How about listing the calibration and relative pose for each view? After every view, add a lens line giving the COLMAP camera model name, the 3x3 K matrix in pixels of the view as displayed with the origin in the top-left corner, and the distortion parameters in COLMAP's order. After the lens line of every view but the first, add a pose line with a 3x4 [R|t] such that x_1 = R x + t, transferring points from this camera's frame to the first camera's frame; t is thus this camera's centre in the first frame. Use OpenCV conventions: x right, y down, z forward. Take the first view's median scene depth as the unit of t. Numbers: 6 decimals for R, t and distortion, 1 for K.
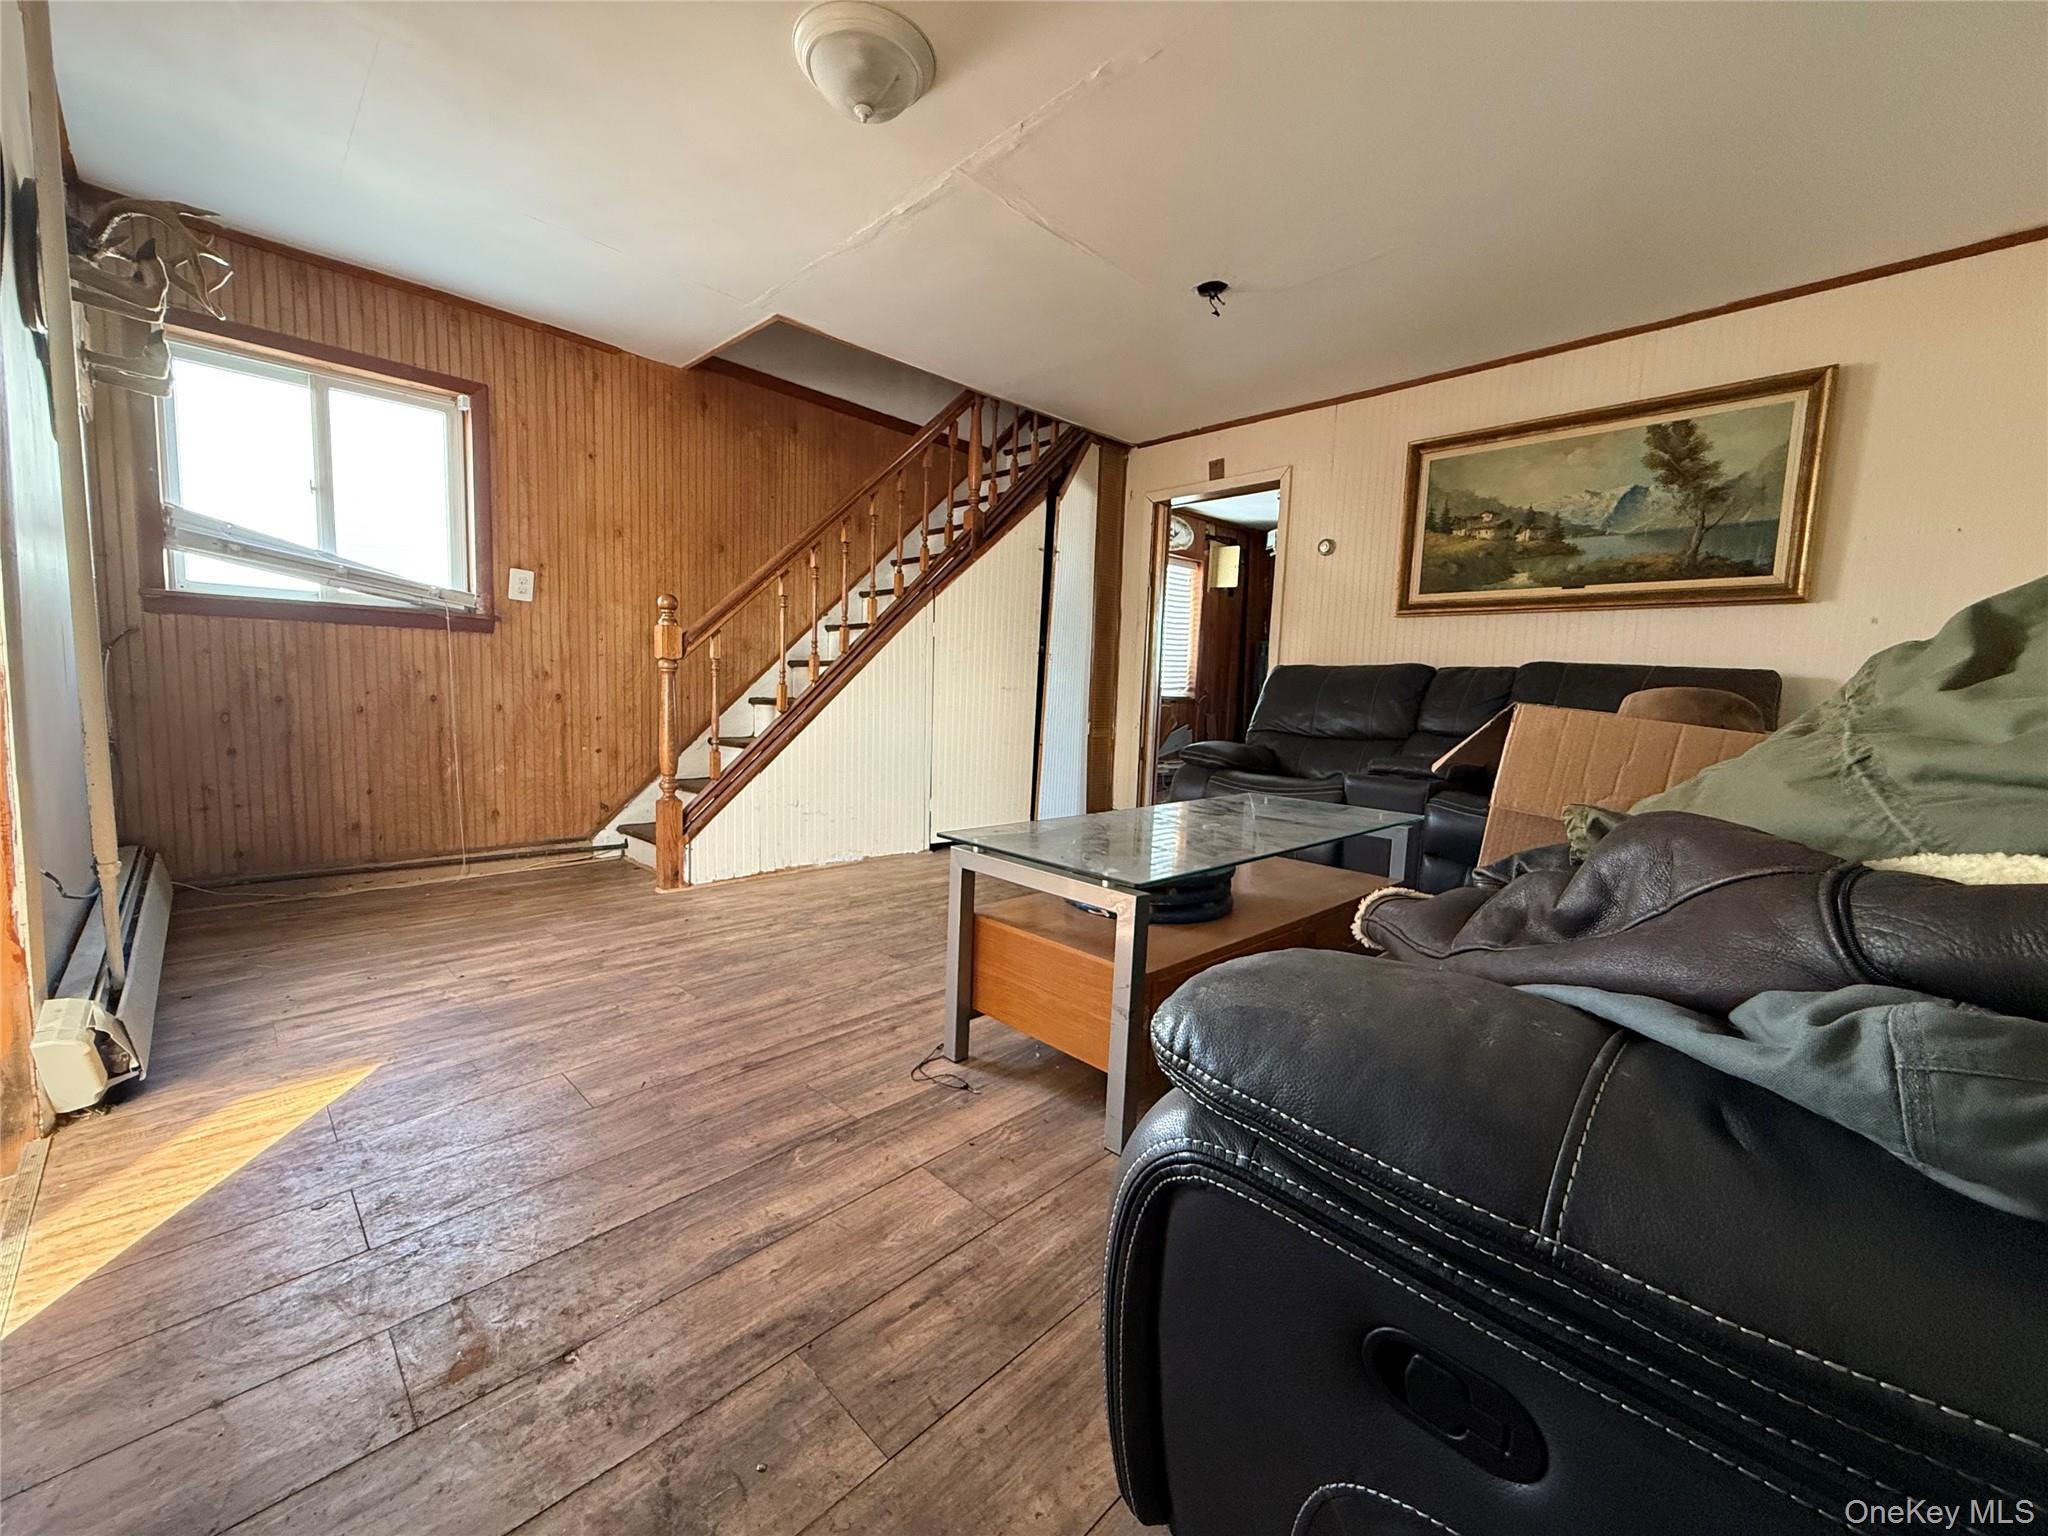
lens RADIAL K [[805.9, 0, 1014.8], [0, 805.9, 769.5], [0, 0, 1]] dist [-0.000480, -0.000076]
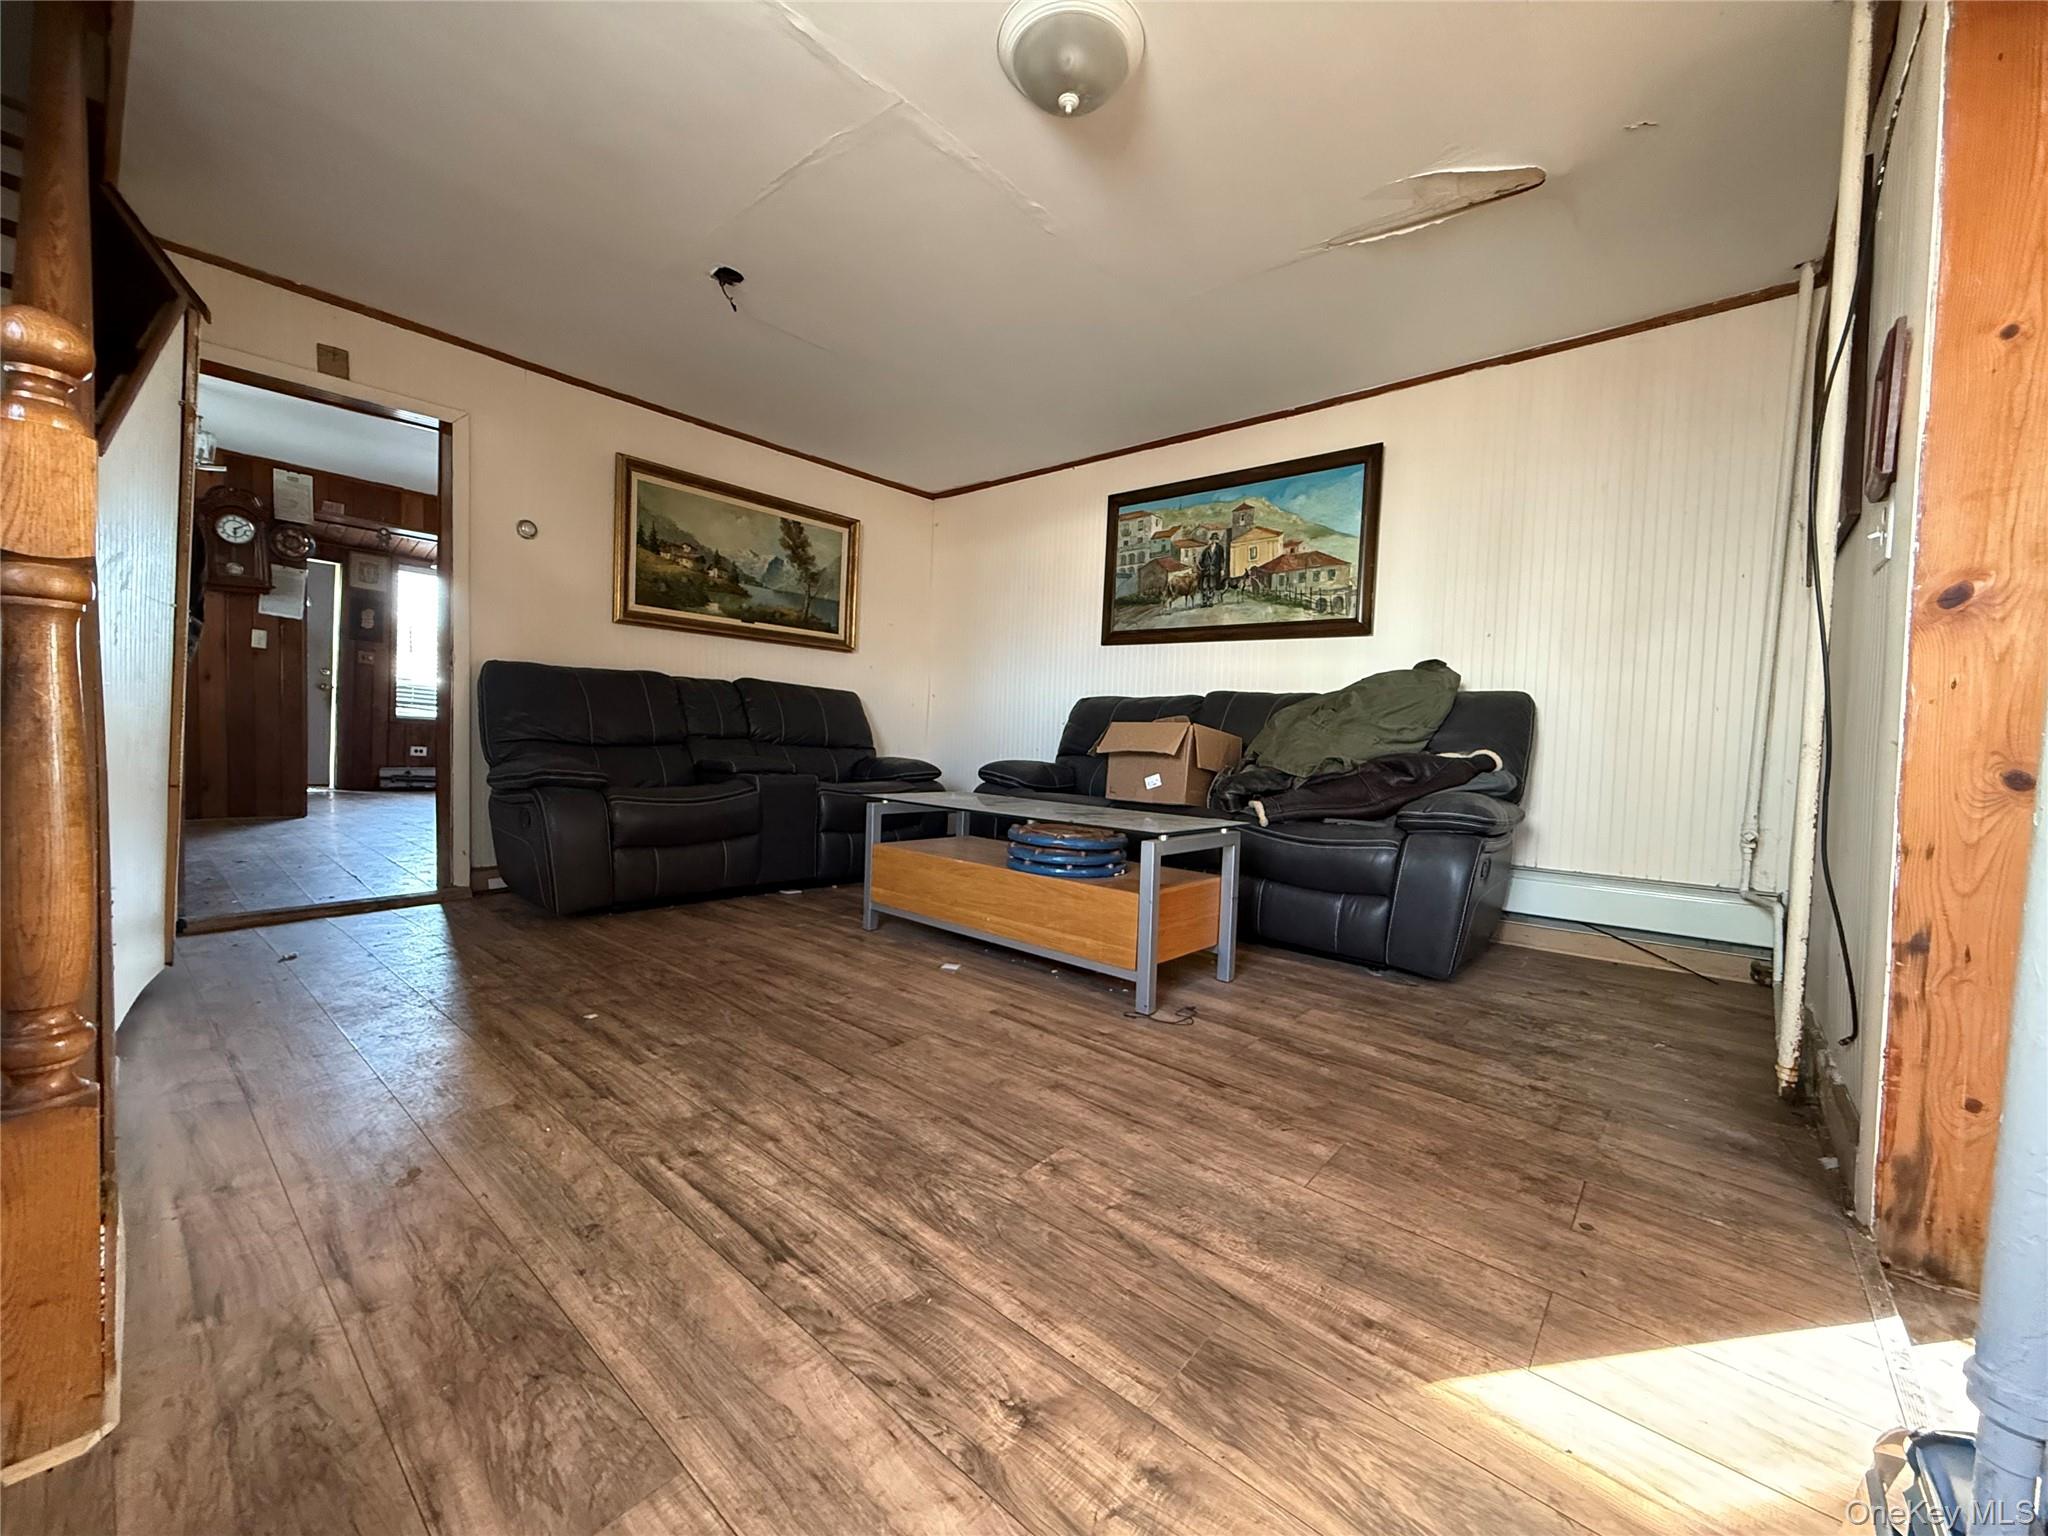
lens RADIAL K [[805.9, 0, 1014.8], [0, 805.9, 769.5], [0, 0, 1]] dist [-0.000480, -0.000076]
pose [[-0.067427, -0.078808, 0.994607, -0.837710], [0.058971, 0.994818, 0.082822, -0.086304], [-0.995980, 0.064237, -0.062430, 0.830286]]
